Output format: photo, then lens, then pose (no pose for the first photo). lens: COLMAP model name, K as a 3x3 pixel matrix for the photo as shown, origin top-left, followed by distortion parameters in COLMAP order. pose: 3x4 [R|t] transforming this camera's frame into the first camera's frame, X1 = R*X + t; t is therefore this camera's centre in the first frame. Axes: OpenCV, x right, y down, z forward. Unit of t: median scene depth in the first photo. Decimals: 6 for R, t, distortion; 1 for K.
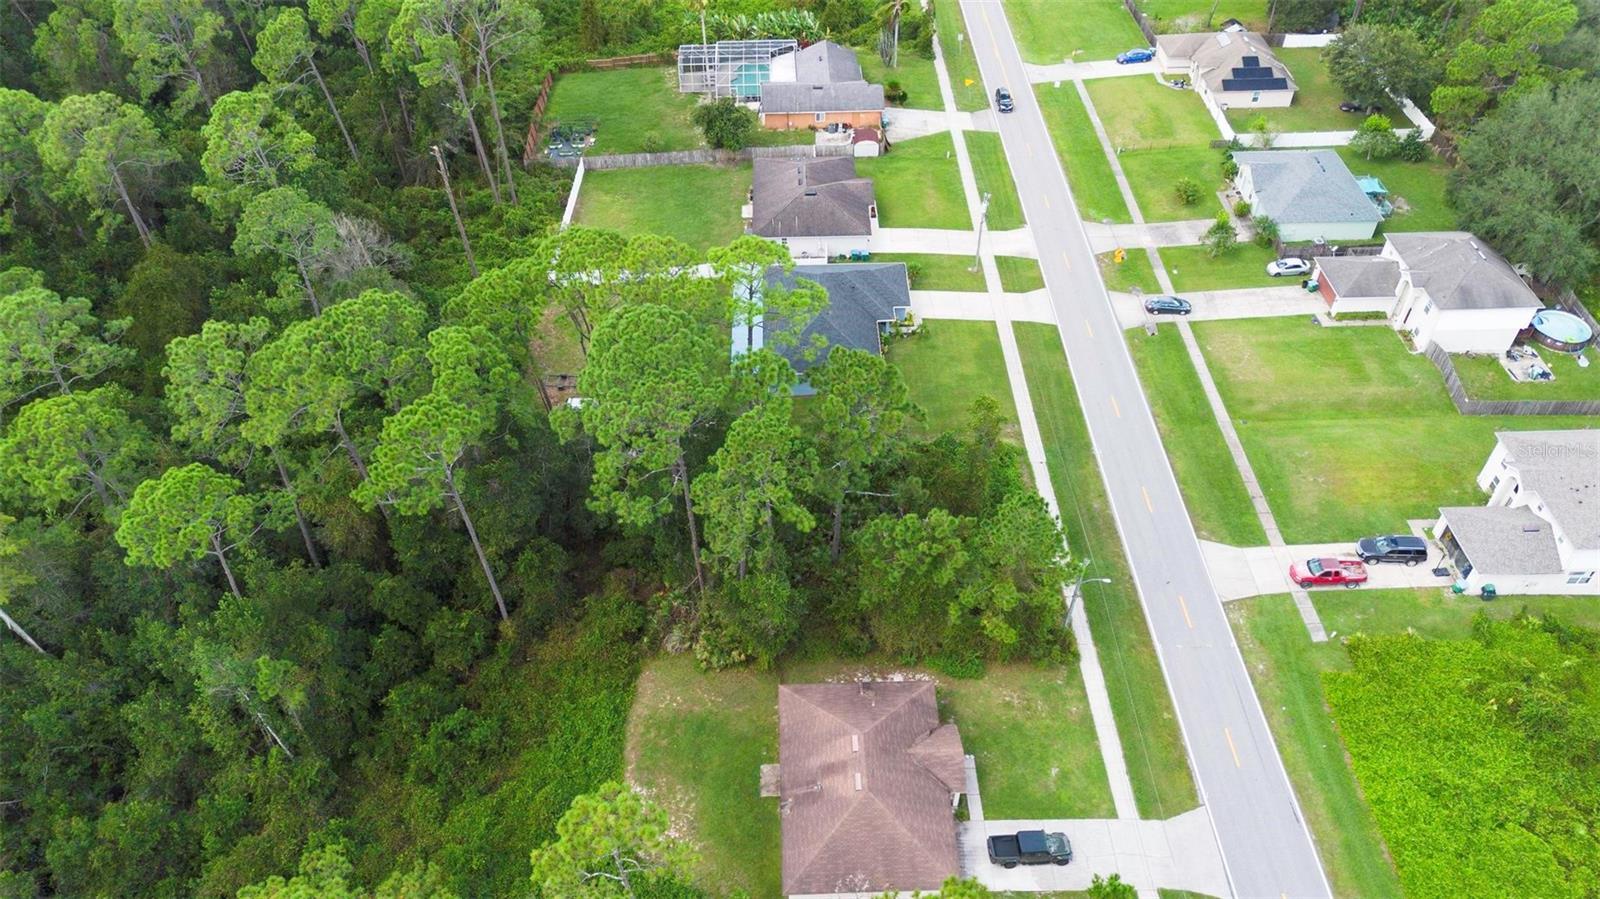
lens RADIAL K [[1130.3, 0, 802.9], [0, 1130.3, 450.1], [0, 0, 1]] dist [0.076937, -0.077713]
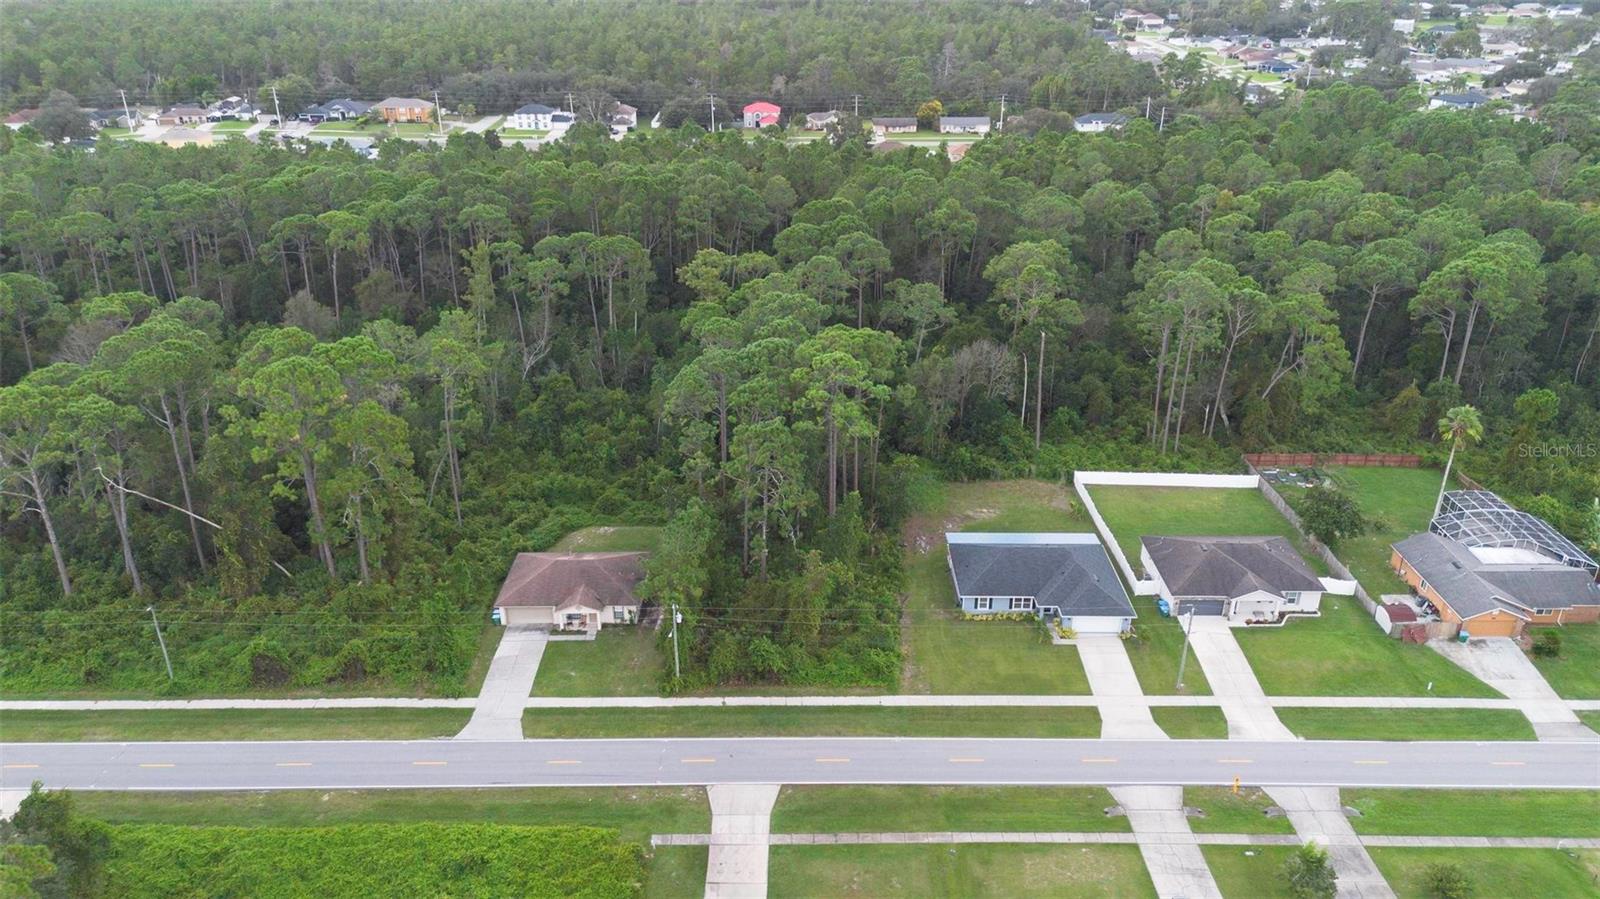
lens RADIAL K [[1130.3, 0, 802.9], [0, 1130.3, 450.1], [0, 0, 1]] dist [0.076937, -0.077713]
pose [[-0.026610, 0.429802, -0.902531, 0.955791], [-0.693627, 0.642202, 0.326280, -0.391682], [0.719843, 0.634702, 0.281033, 0.433839]]
